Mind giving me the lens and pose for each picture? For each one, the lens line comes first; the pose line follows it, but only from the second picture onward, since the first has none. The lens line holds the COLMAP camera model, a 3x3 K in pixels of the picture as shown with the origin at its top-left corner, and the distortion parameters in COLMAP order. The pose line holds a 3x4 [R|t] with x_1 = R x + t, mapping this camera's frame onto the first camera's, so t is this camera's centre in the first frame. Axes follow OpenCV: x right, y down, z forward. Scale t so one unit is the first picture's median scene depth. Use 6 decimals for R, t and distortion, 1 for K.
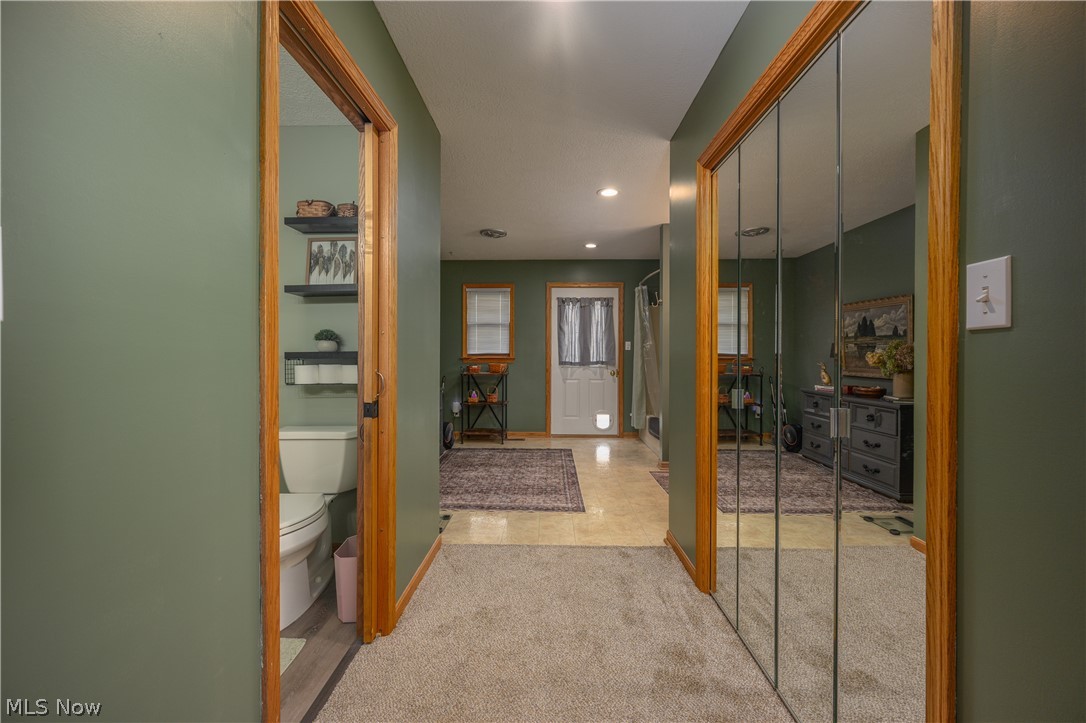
lens RADIAL K [[456.7, 0, 537.7], [0, 456.7, 357.3], [0, 0, 1]] dist [-0.000498, -0.000002]
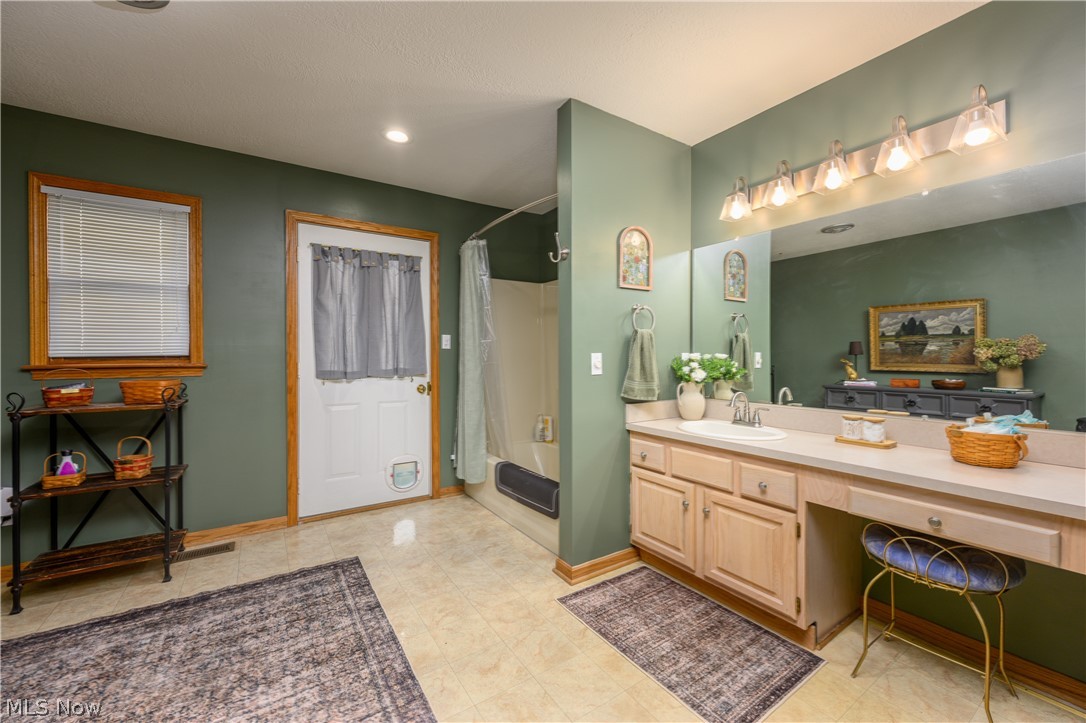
lens RADIAL K [[428.6, 0, 544.0], [0, 428.6, 360.3], [0, 0, 1]] dist [-0.004014, 0.000269]
pose [[0.819407, -0.009476, 0.573134, -0.018201], [0.007275, 0.999955, 0.006132, -0.003332], [-0.573166, -0.000855, 0.819439, 0.468778]]
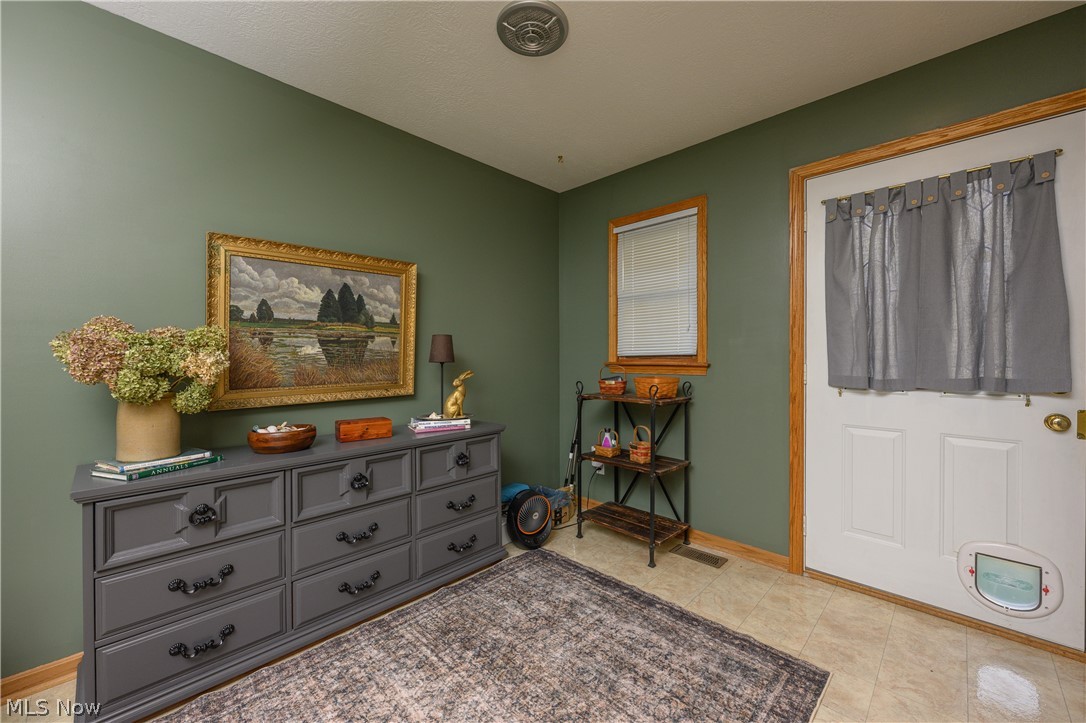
lens RADIAL K [[428.6, 0, 541.9], [0, 428.6, 356.7], [0, 0, 1]] dist [-0.004014, 0.000269]
pose [[0.723186, -0.002638, -0.690648, 0.116732], [-0.000616, 0.999990, -0.004464, -0.003909], [0.690653, 0.003654, 0.723177, 0.595690]]
